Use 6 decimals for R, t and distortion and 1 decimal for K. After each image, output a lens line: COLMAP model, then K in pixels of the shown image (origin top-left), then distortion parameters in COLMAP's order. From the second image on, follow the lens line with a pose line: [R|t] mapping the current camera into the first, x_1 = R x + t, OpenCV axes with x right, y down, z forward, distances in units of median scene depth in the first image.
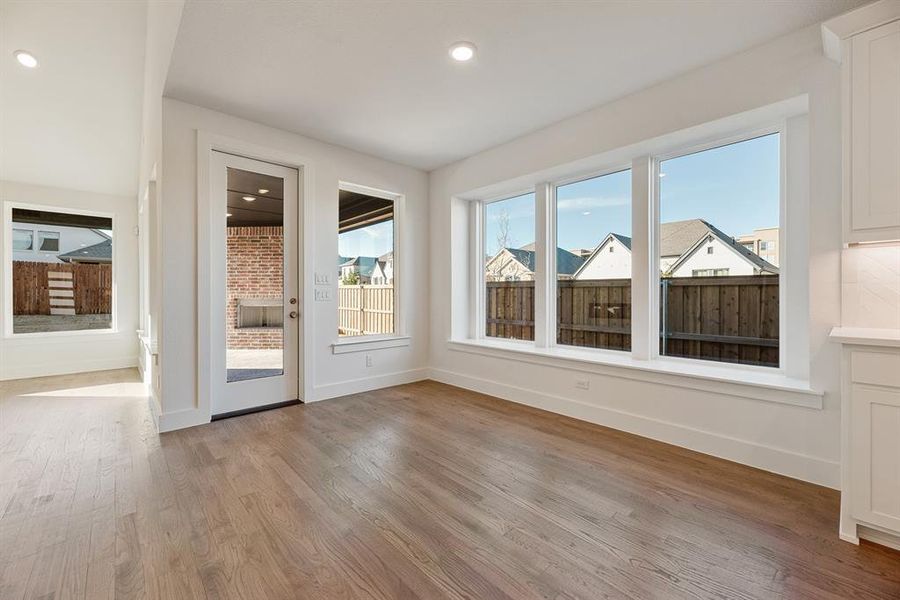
lens RADIAL K [[361.6, 0, 448.7], [0, 361.6, 298.5], [0, 0, 1]] dist [0.001627, 0.000533]
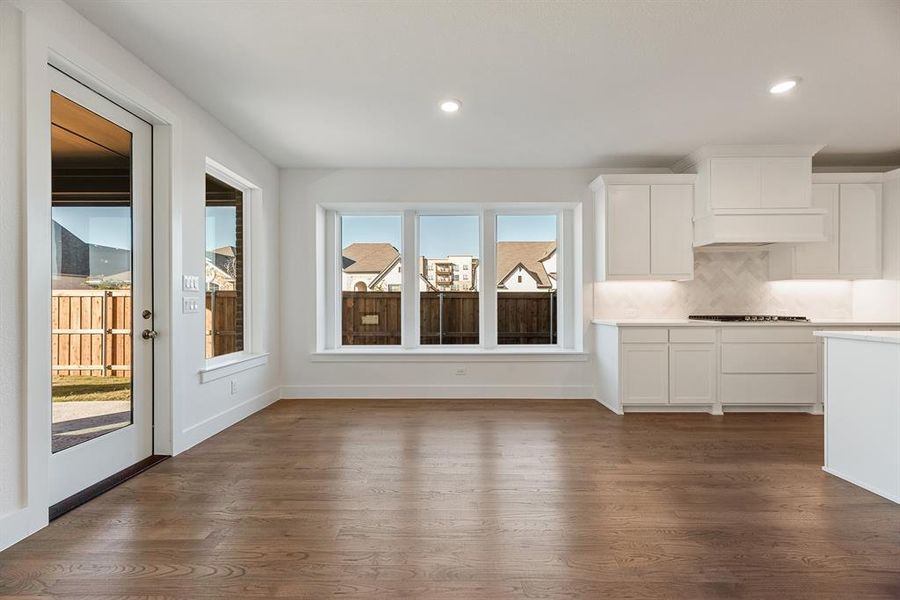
lens RADIAL K [[361.6, 0, 447.9], [0, 361.6, 304.1], [0, 0, 1]] dist [0.001627, 0.000533]
pose [[0.682498, -0.001522, 0.730885, -0.247511], [0.011065, 0.999905, -0.008250, -0.000256], [-0.730803, 0.013718, 0.682450, 0.049407]]
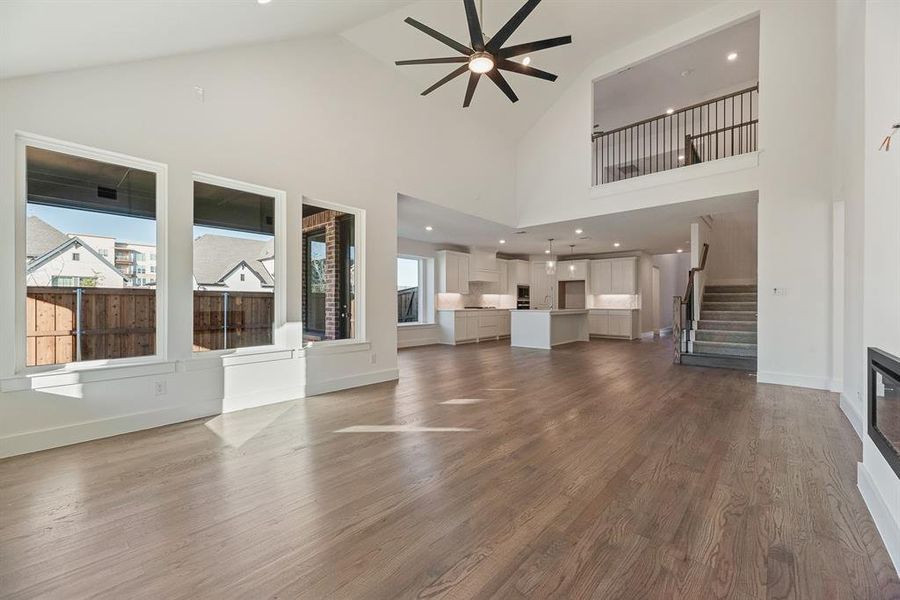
lens RADIAL K [[361.6, 0, 458.5], [0, 361.6, 302.1], [0, 0, 1]] dist [0.001627, 0.000533]
pose [[-0.110267, 0.001921, 0.993900, -0.928527], [0.013428, 0.999910, -0.000443, -0.002376], [-0.993811, 0.013297, -0.110283, 0.312688]]
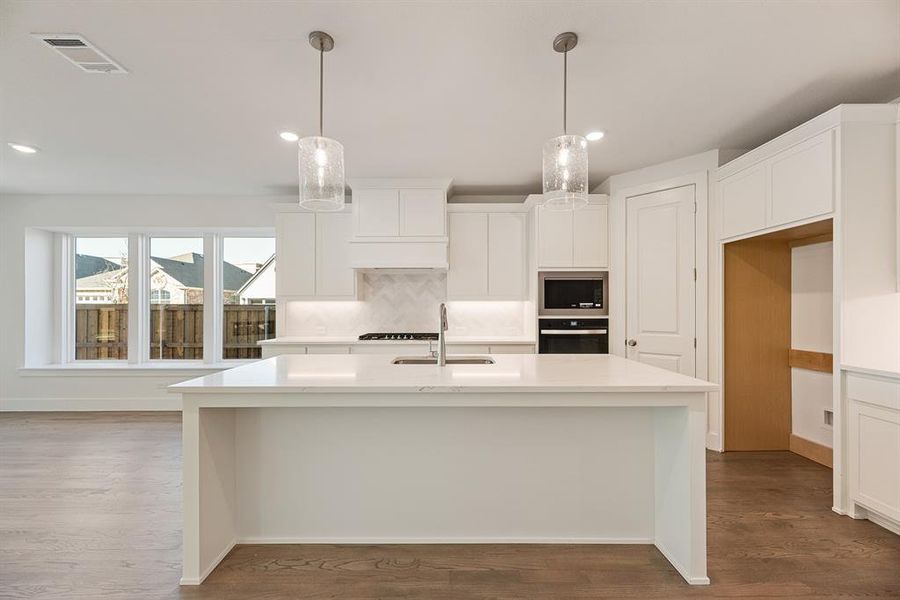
lens RADIAL K [[361.6, 0, 449.3], [0, 361.6, 304.5], [0, 0, 1]] dist [0.001627, 0.000533]
pose [[0.672647, 0.009097, 0.739908, 0.029547], [0.010328, 0.999712, -0.021680, -0.014378], [-0.739892, 0.022225, 0.672359, -0.307882]]
